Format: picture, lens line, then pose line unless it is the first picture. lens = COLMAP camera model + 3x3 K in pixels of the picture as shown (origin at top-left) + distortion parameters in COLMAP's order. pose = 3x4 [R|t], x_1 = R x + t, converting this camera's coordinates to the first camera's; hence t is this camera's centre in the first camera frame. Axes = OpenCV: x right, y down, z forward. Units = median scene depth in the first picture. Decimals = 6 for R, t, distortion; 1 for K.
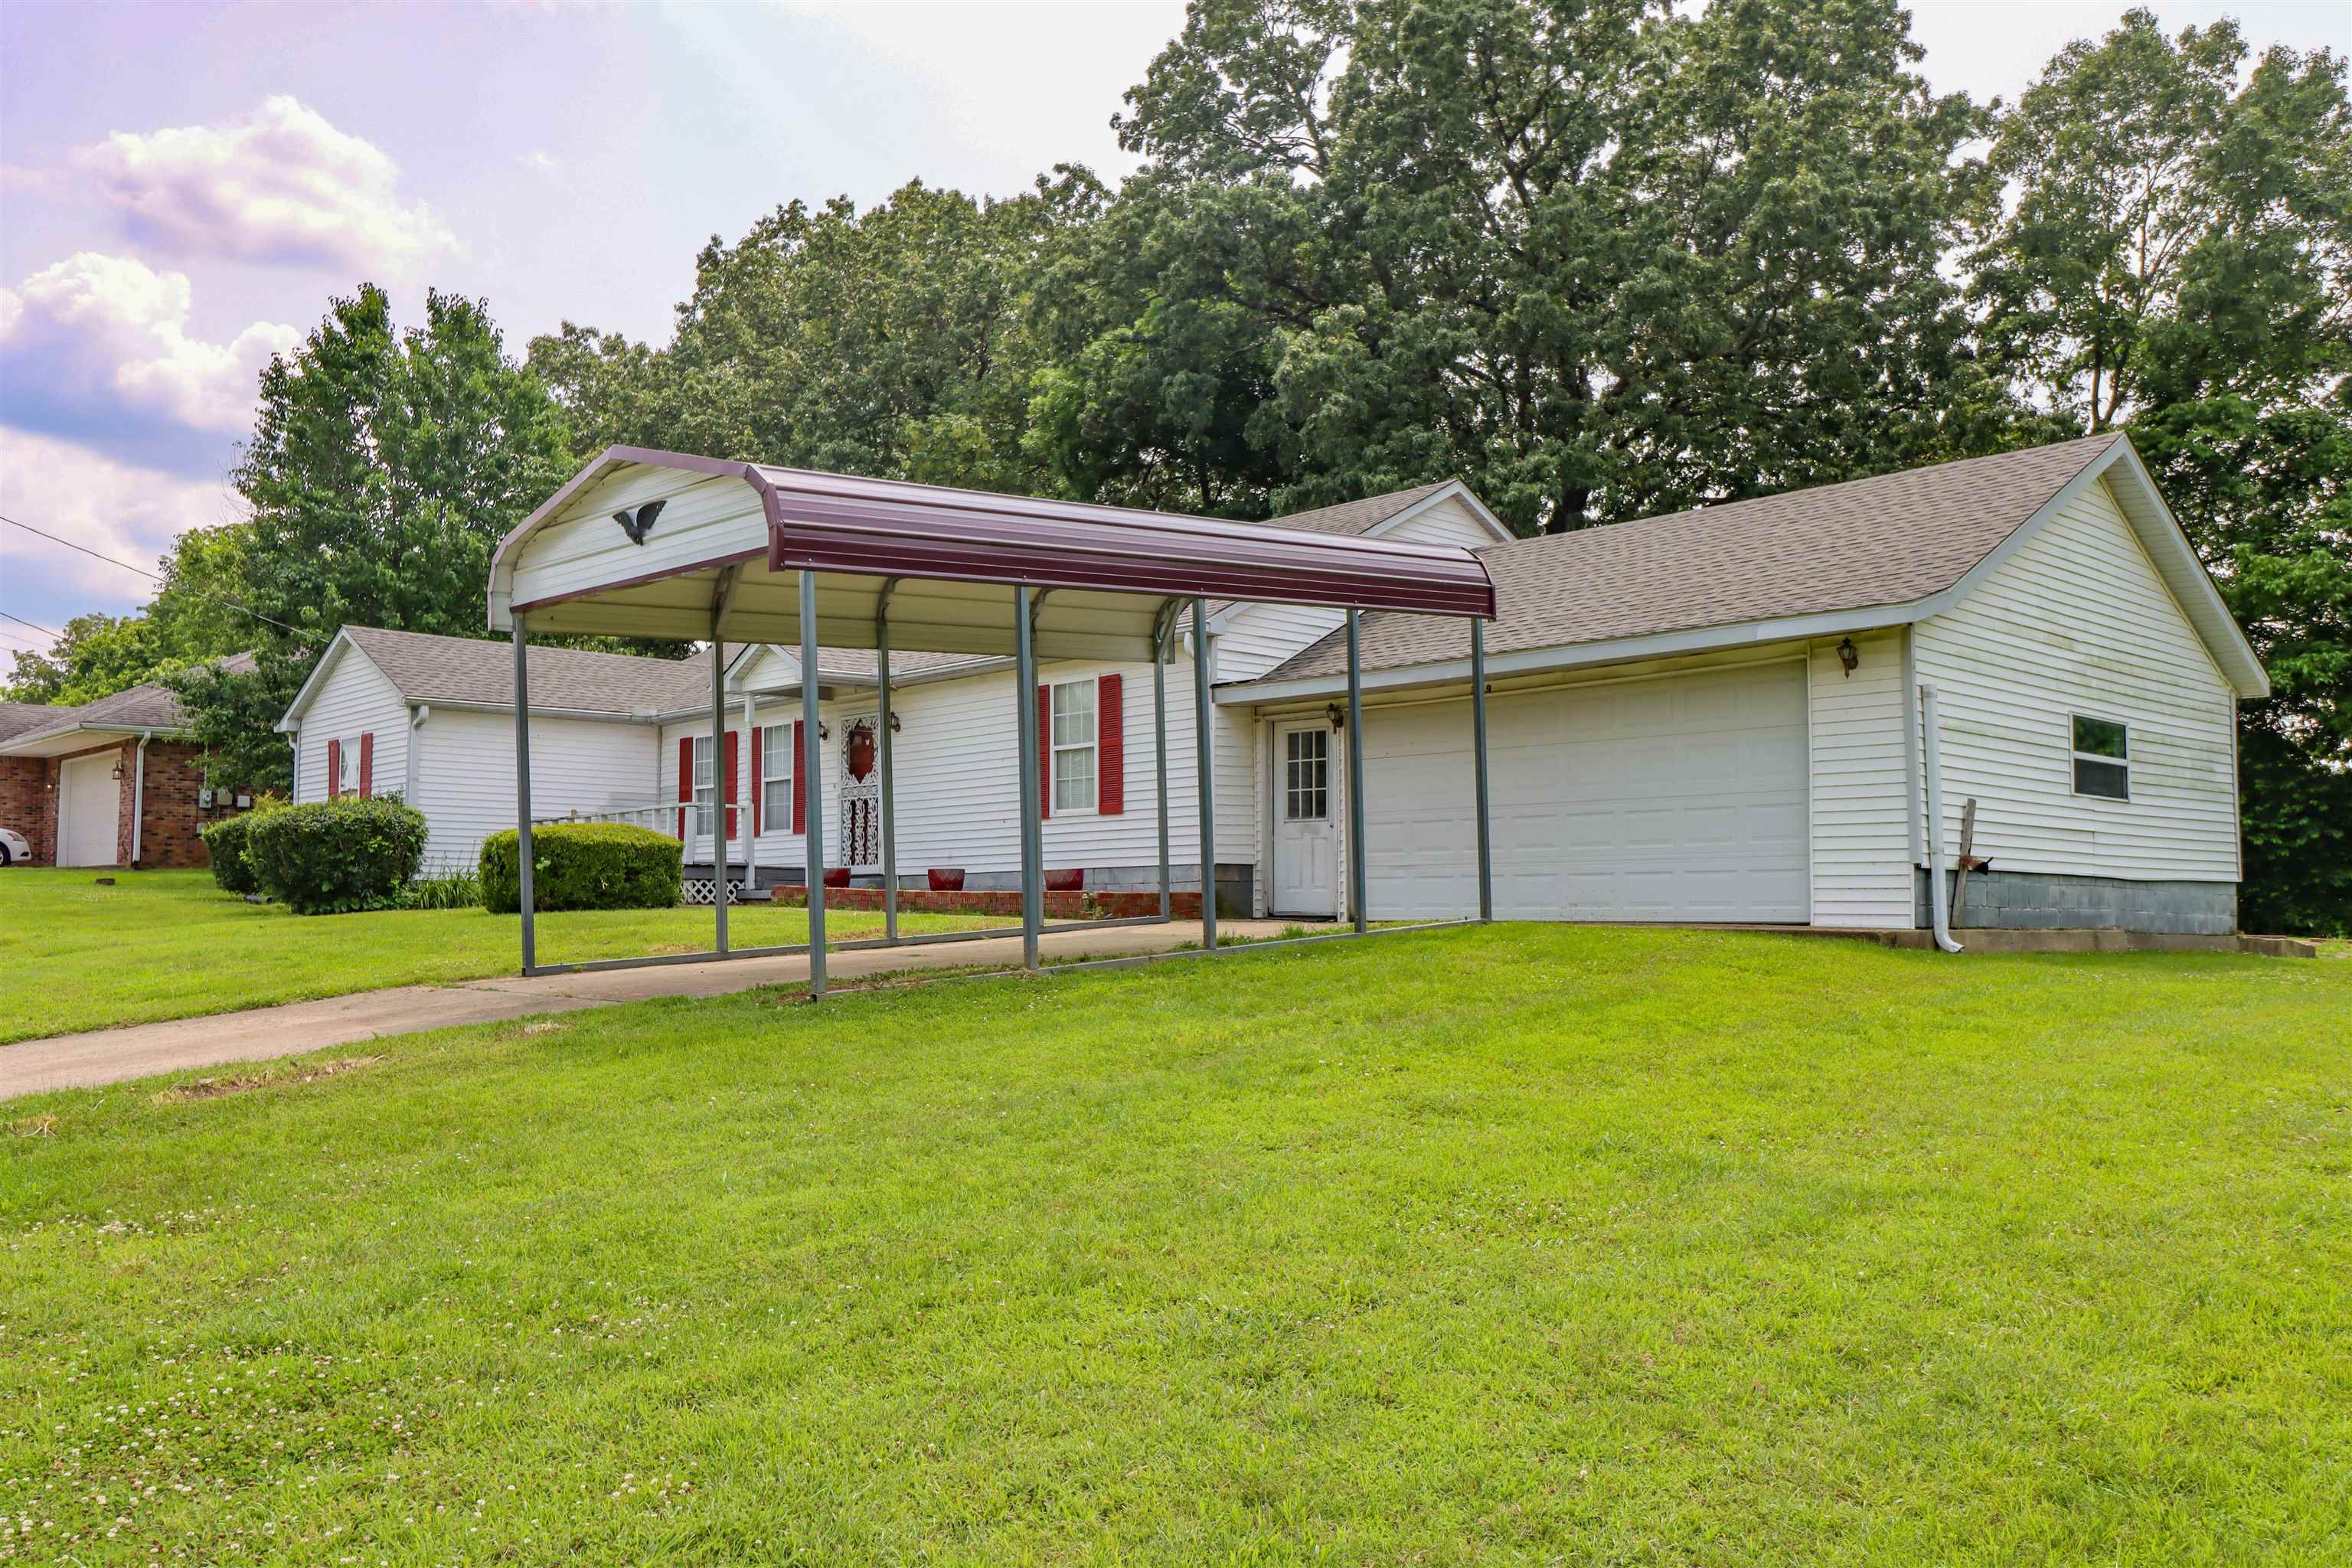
lens RADIAL K [[1858.8, 0, 1176.0], [0, 1858.8, 784.0], [0, 0, 1]] dist [0.010376, 0.002695]
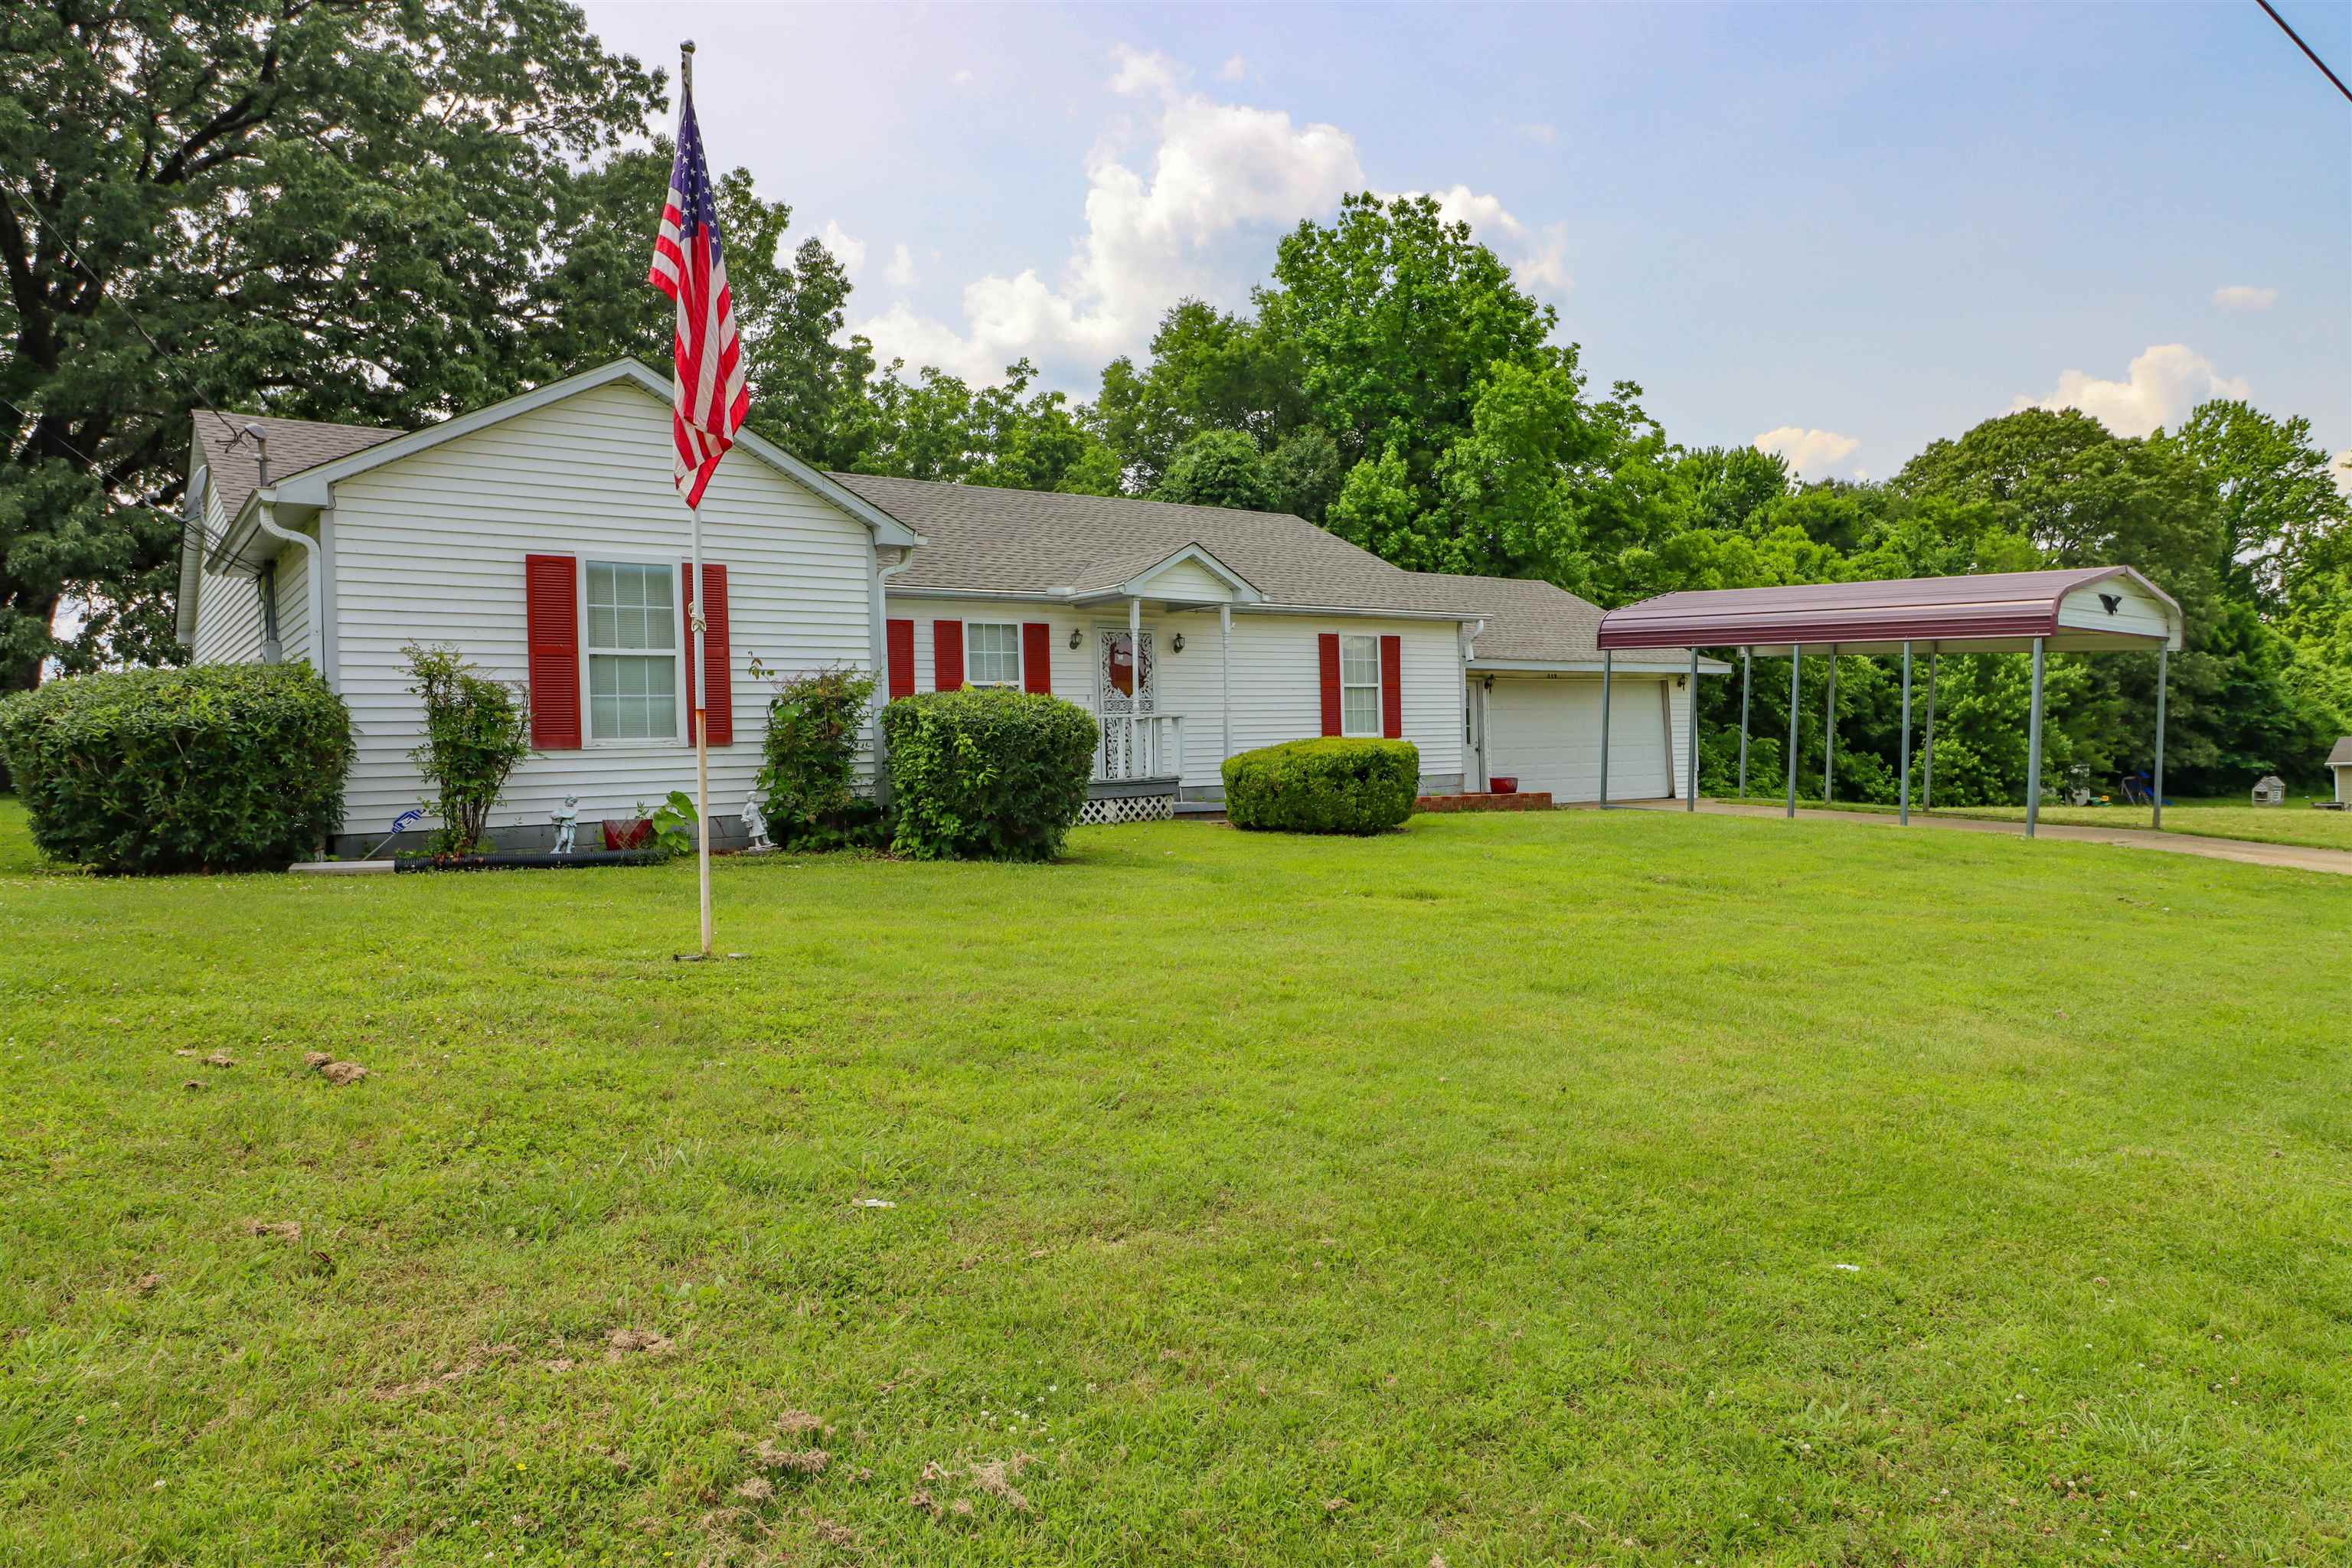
lens RADIAL K [[1487.5, 0, 1173.0], [0, 1487.5, 788.8], [0, 0, 1]] dist [0.013653, -0.015308]
pose [[0.115351, -0.017824, 0.993165, -0.960338], [-0.039010, 0.998986, 0.022459, 0.029861], [-0.992559, -0.041334, 0.114538, 0.866172]]
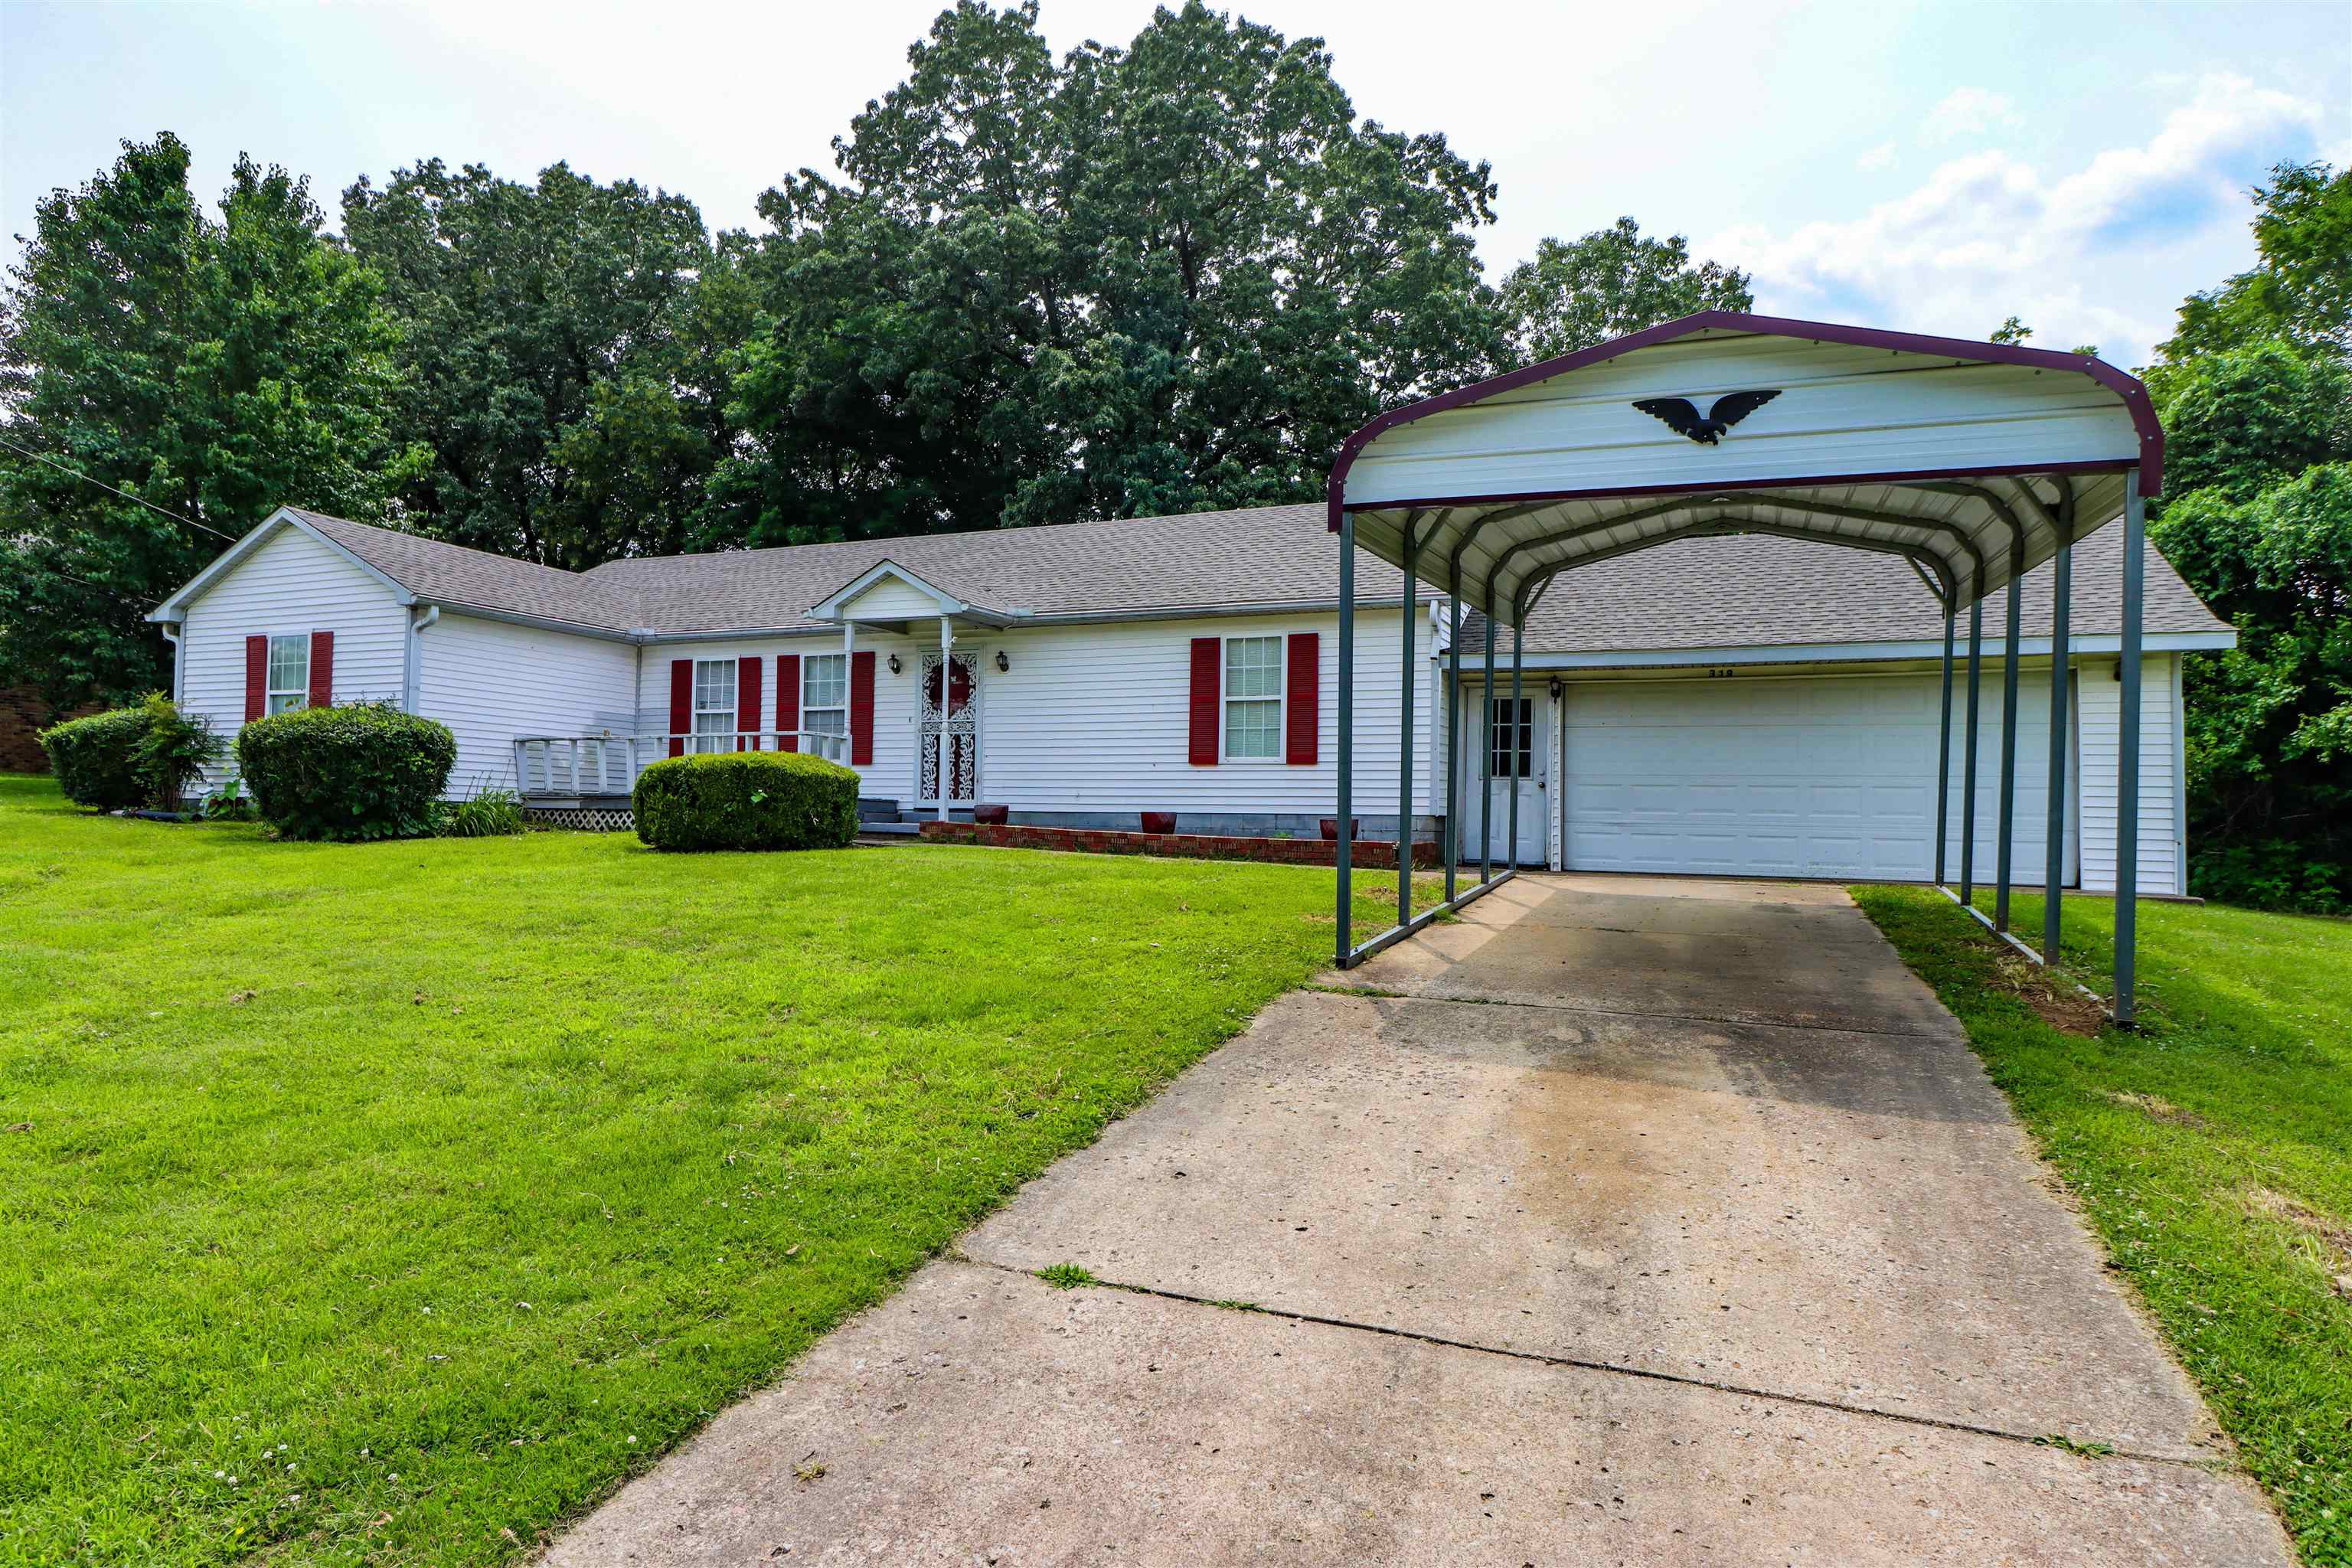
lens RADIAL K [[1364.0, 0, 1169.7], [0, 1364.0, 775.6], [0, 0, 1]] dist [0.004061, -0.001985]
pose [[0.916791, 0.033537, 0.397957, -0.347986], [-0.048557, 0.998436, 0.027722, 0.003903], [-0.396404, -0.044739, 0.916985, 0.262669]]
